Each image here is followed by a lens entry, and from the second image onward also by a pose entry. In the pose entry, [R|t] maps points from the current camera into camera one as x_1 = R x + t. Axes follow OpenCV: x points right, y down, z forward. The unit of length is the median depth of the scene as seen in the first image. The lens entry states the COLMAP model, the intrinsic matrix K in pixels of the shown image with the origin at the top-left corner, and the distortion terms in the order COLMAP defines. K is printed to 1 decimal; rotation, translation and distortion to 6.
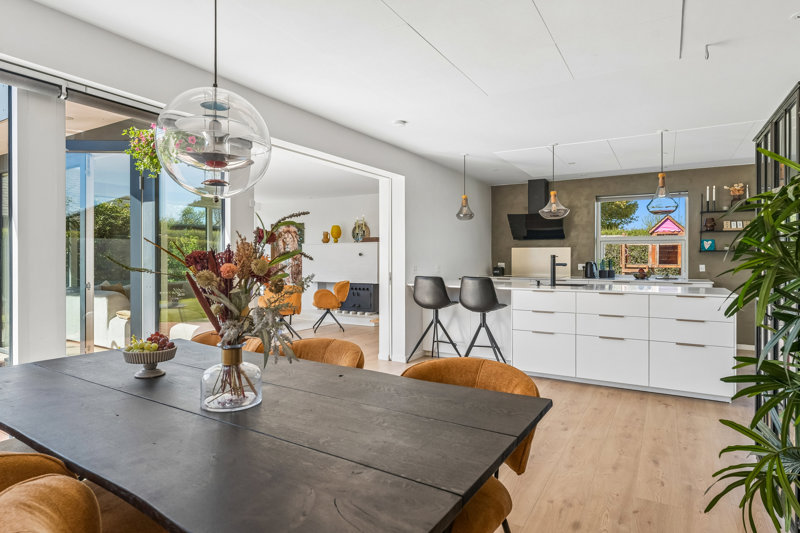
lens RADIAL K [[451.3, 0, 400.4], [0, 451.3, 260.9], [0, 0, 1]] dist [0.004216, -0.000255]
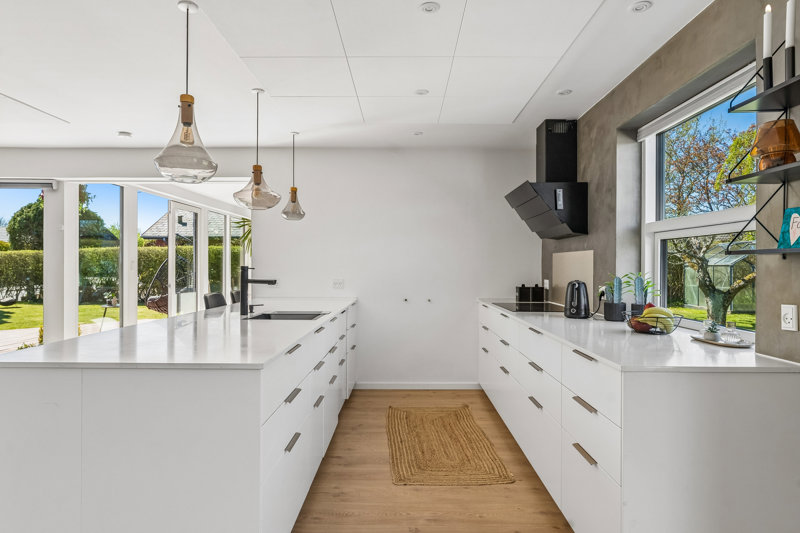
lens RADIAL K [[464.1, 0, 400.0], [0, 464.1, 266.5], [0, 0, 1]] dist [0.022882, 0.000520]
pose [[0.490907, 0.001550, -0.871211, 0.789782], [-0.013022, 0.999900, -0.005559, -0.009338], [0.871115, 0.014074, 0.490878, 0.667688]]
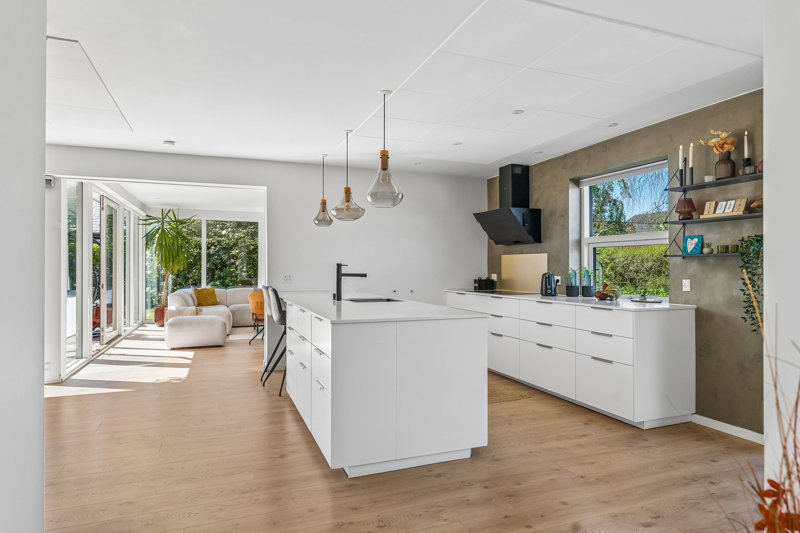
lens RADIAL K [[483.7, 0, 405.6], [0, 483.7, 262.5], [0, 0, 1]] dist [0.035434, 0.000180]
pose [[0.785815, -0.006102, -0.618431, 0.768608], [-0.006734, 0.999808, -0.018421, 0.000356], [0.618425, 0.018640, 0.785623, 0.282274]]
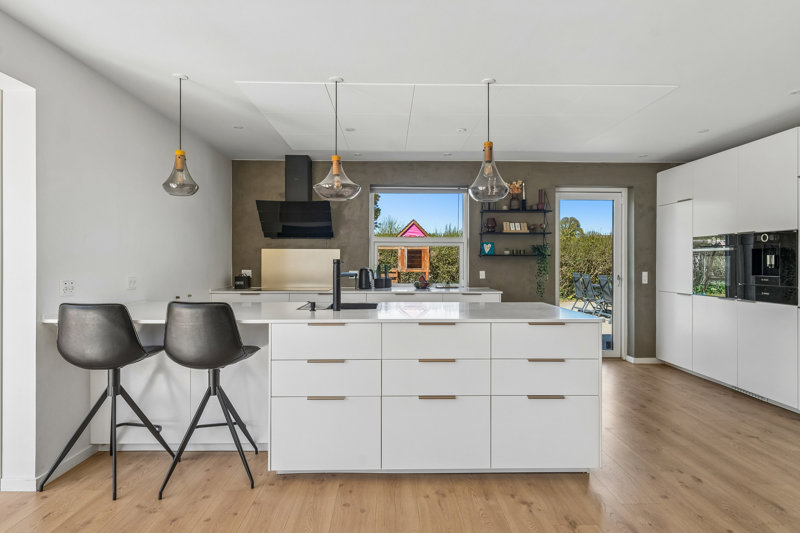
lens RADIAL K [[448.4, 0, 398.4], [0, 448.4, 260.8], [0, 0, 1]] dist [-0.001710, 0.000299]
pose [[0.851647, 0.002022, 0.524112, 0.071521], [0.002325, 0.999968, -0.007636, -0.004940], [-0.524111, 0.007722, 0.851615, 0.341286]]
